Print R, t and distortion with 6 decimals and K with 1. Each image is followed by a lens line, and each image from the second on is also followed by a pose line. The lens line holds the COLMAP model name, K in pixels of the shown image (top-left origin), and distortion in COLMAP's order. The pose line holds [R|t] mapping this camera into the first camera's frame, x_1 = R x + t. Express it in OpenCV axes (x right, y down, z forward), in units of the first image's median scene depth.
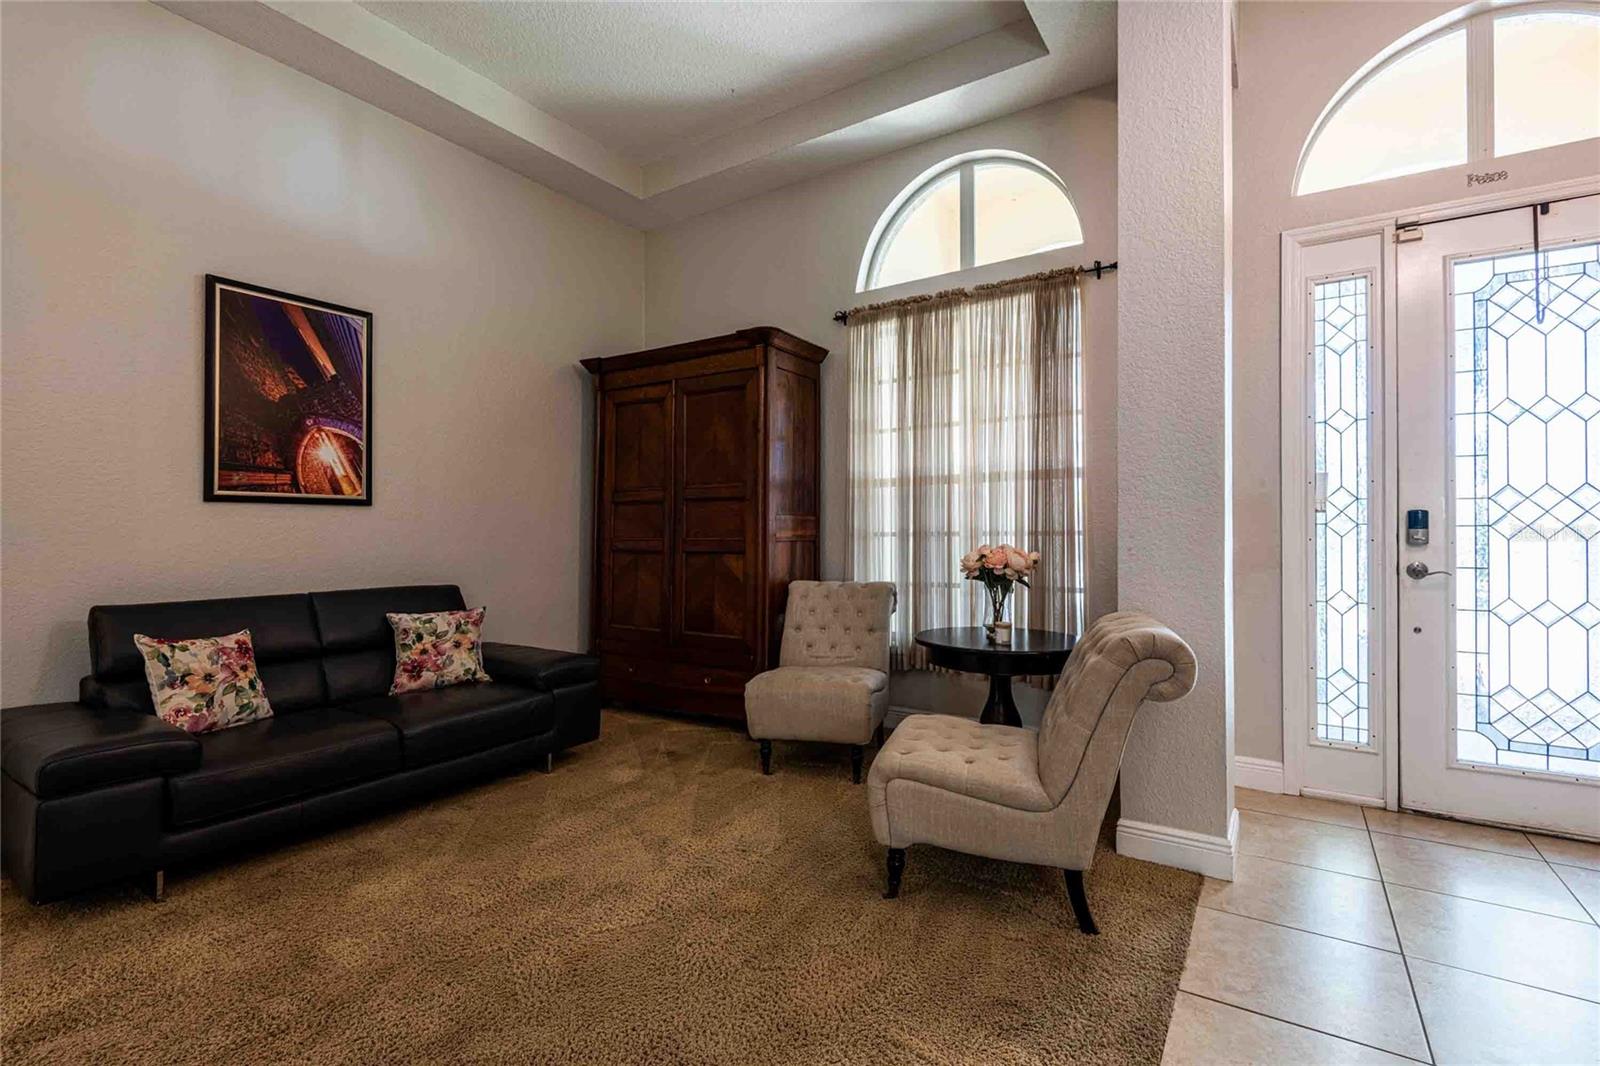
lens RADIAL K [[735.7, 0, 811.0], [0, 735.7, 527.6], [0, 0, 1]] dist [0.012032, -0.008712]
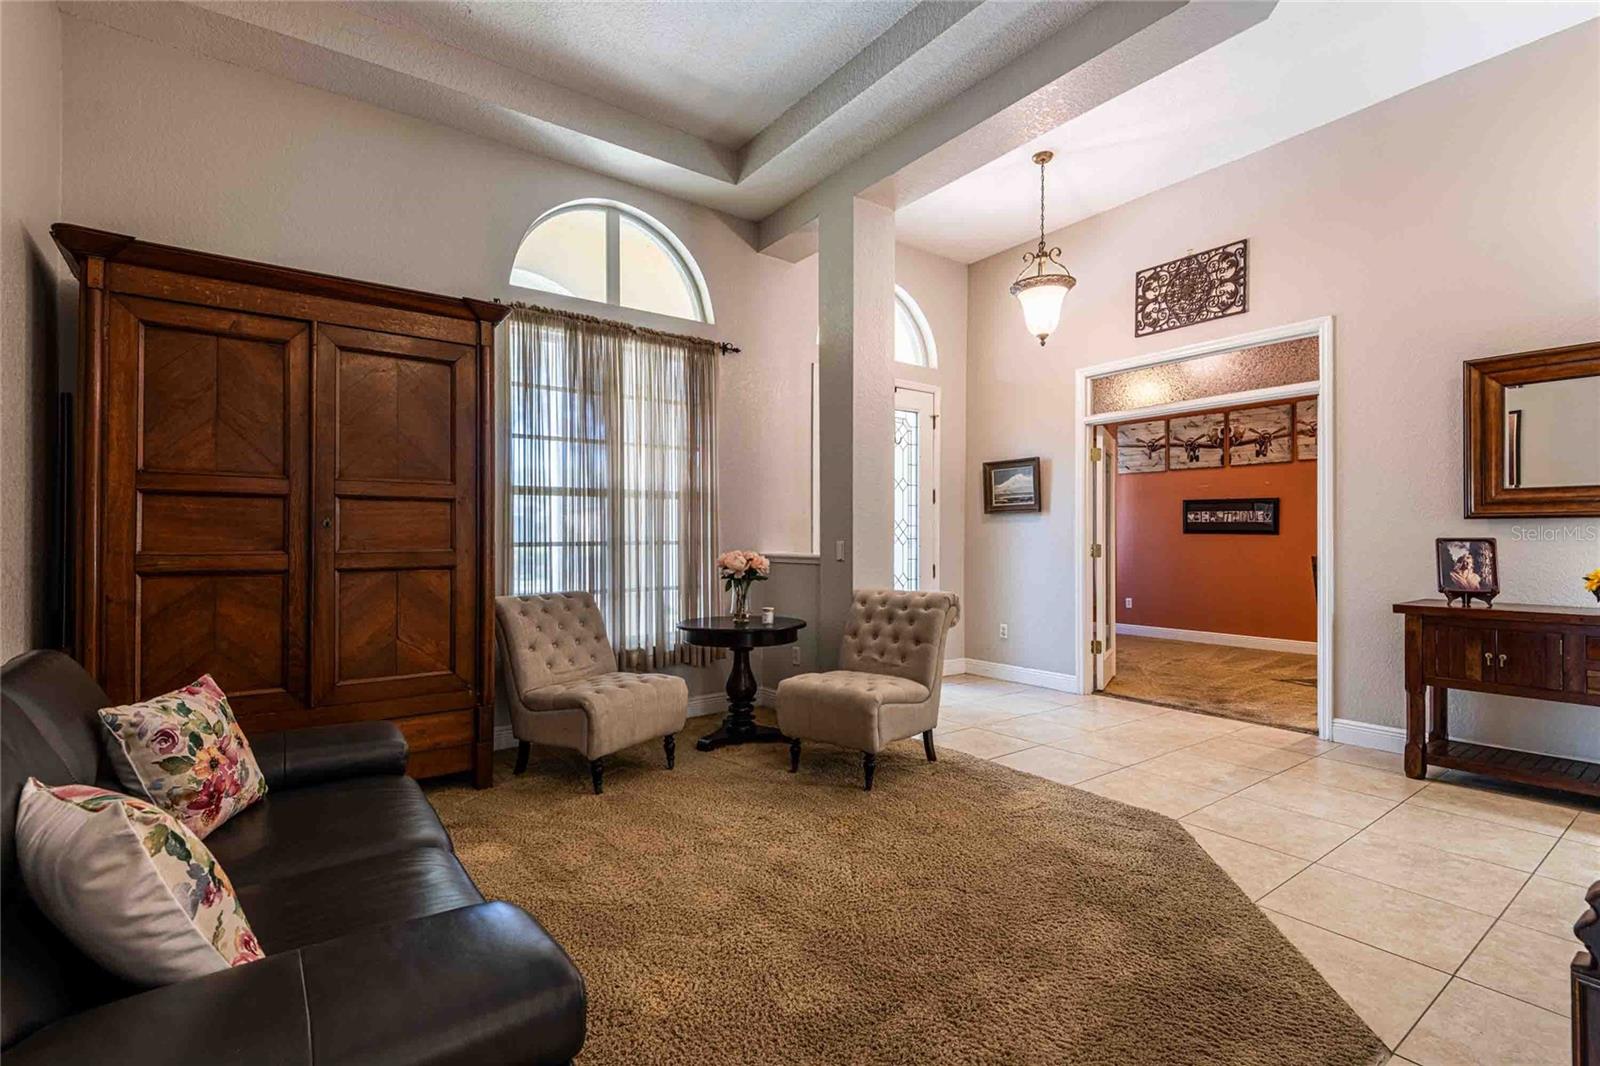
lens RADIAL K [[735.7, 0, 833.9], [0, 735.7, 536.3], [0, 0, 1]] dist [0.012032, -0.008712]
pose [[0.320208, 0.009863, 0.947296, -0.754806], [-0.002581, 0.999951, -0.009539, 0.007195], [-0.947344, 0.000610, 0.320217, 0.346324]]
